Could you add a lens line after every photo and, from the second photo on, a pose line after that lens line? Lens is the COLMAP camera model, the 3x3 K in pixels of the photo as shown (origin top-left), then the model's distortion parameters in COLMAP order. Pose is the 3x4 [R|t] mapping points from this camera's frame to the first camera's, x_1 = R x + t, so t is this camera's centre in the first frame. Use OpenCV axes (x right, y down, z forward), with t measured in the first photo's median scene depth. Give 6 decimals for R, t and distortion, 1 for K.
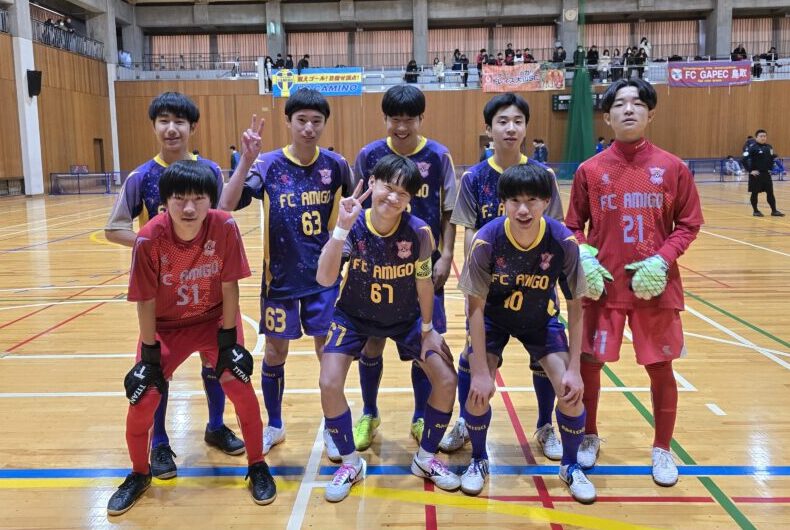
lens RADIAL K [[664.7, 0, 385.2], [0, 664.7, 225.5], [0, 0, 1]] dist [0.055439, -0.052951]
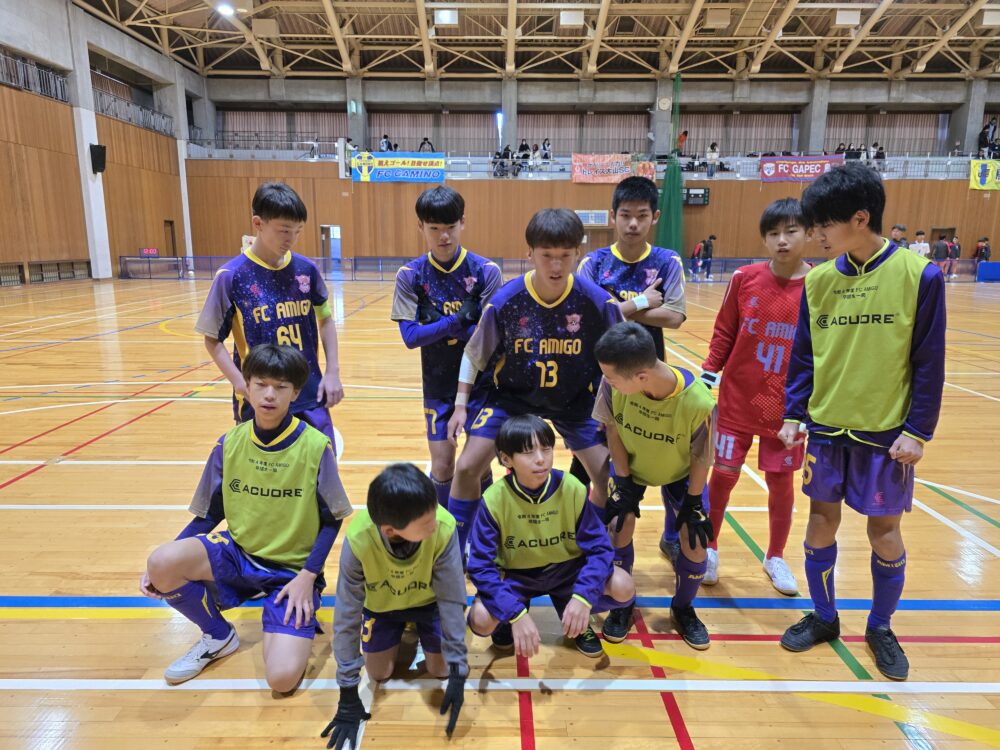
lens RADIAL K [[665.4, 0, 493.1], [0, 665.4, 377.0], [0, 0, 1]] dist [0.045800, -0.037991]
pose [[0.999034, 0.018504, 0.039859, -0.001471], [-0.021994, 0.995791, 0.088973, -0.003001], [-0.038045, -0.089763, 0.995236, 0.011119]]
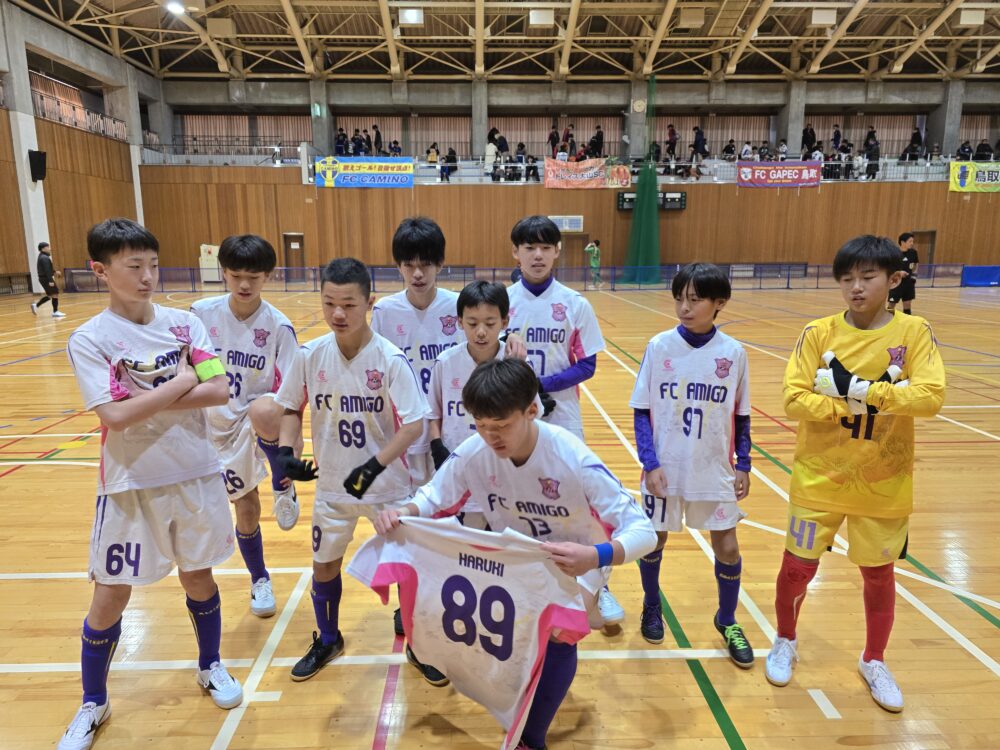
lens RADIAL K [[665.4, 0, 493.7], [0, 665.4, 371.8], [0, 0, 1]] dist [0.045800, -0.037991]
pose [[0.997918, 0.005620, 0.064251, 0.015722], [-0.010575, 0.996972, 0.077035, -0.013378], [-0.063624, -0.077554, 0.994956, 0.050131]]
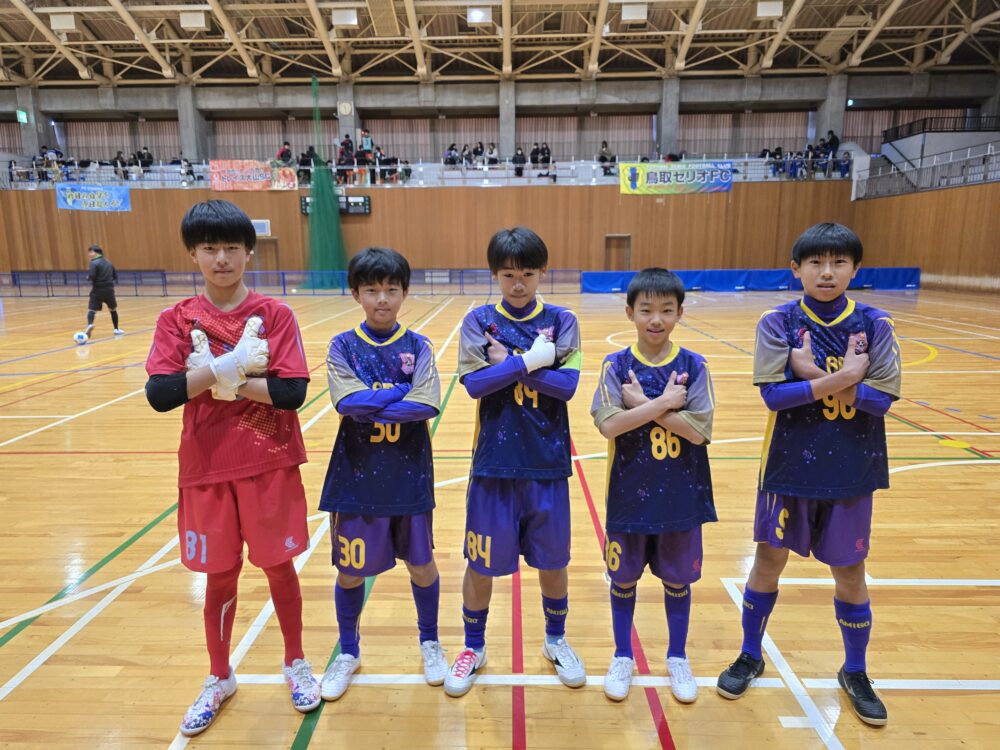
lens RADIAL K [[670.7, 0, 491.6], [0, 670.7, 395.0], [0, 0, 1]] dist [0.027926, -0.021386]
pose [[0.999850, 0.010416, 0.013826, 0.509157], [-0.011784, 0.994630, 0.102822, -0.019117], [-0.012681, -0.102969, 0.994604, 0.028224]]
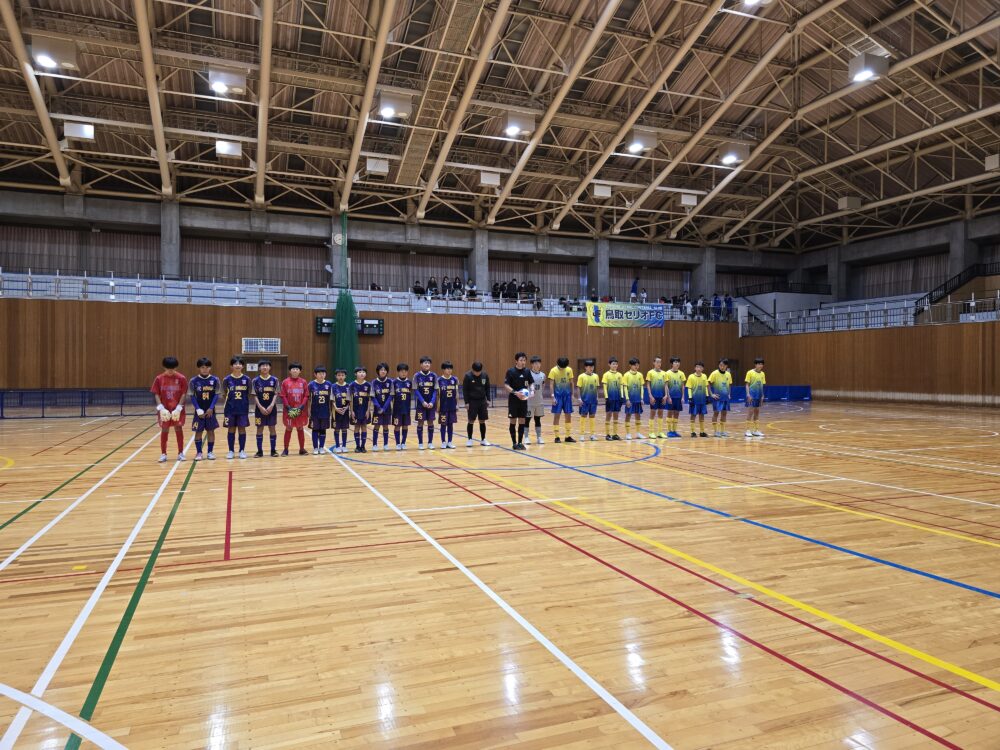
lens RADIAL K [[665.4, 0, 491.7], [0, 665.4, 370.0], [0, 0, 1]] dist [0.045800, -0.037991]
pose [[0.917419, 0.023221, 0.397244, 0.103397], [0.022926, 0.993553, -0.111026, -0.008674], [-0.397261, 0.110965, 0.910972, 0.037035]]
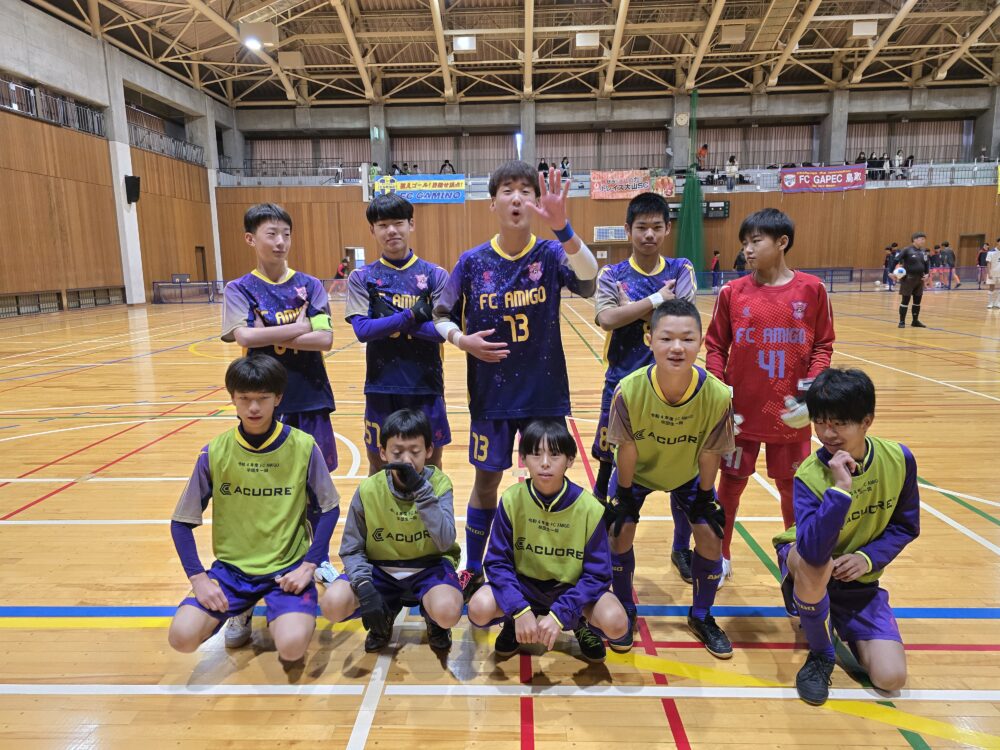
lens RADIAL K [[665.4, 0, 490.9], [0, 665.4, 367.3], [0, 0, 1]] dist [0.045800, -0.037991]
pose [[0.999994, 0.002766, -0.001886, 0.001935], [-0.002669, 0.998752, 0.049878, -0.002613], [0.002021, -0.049872, 0.998754, 0.007953]]
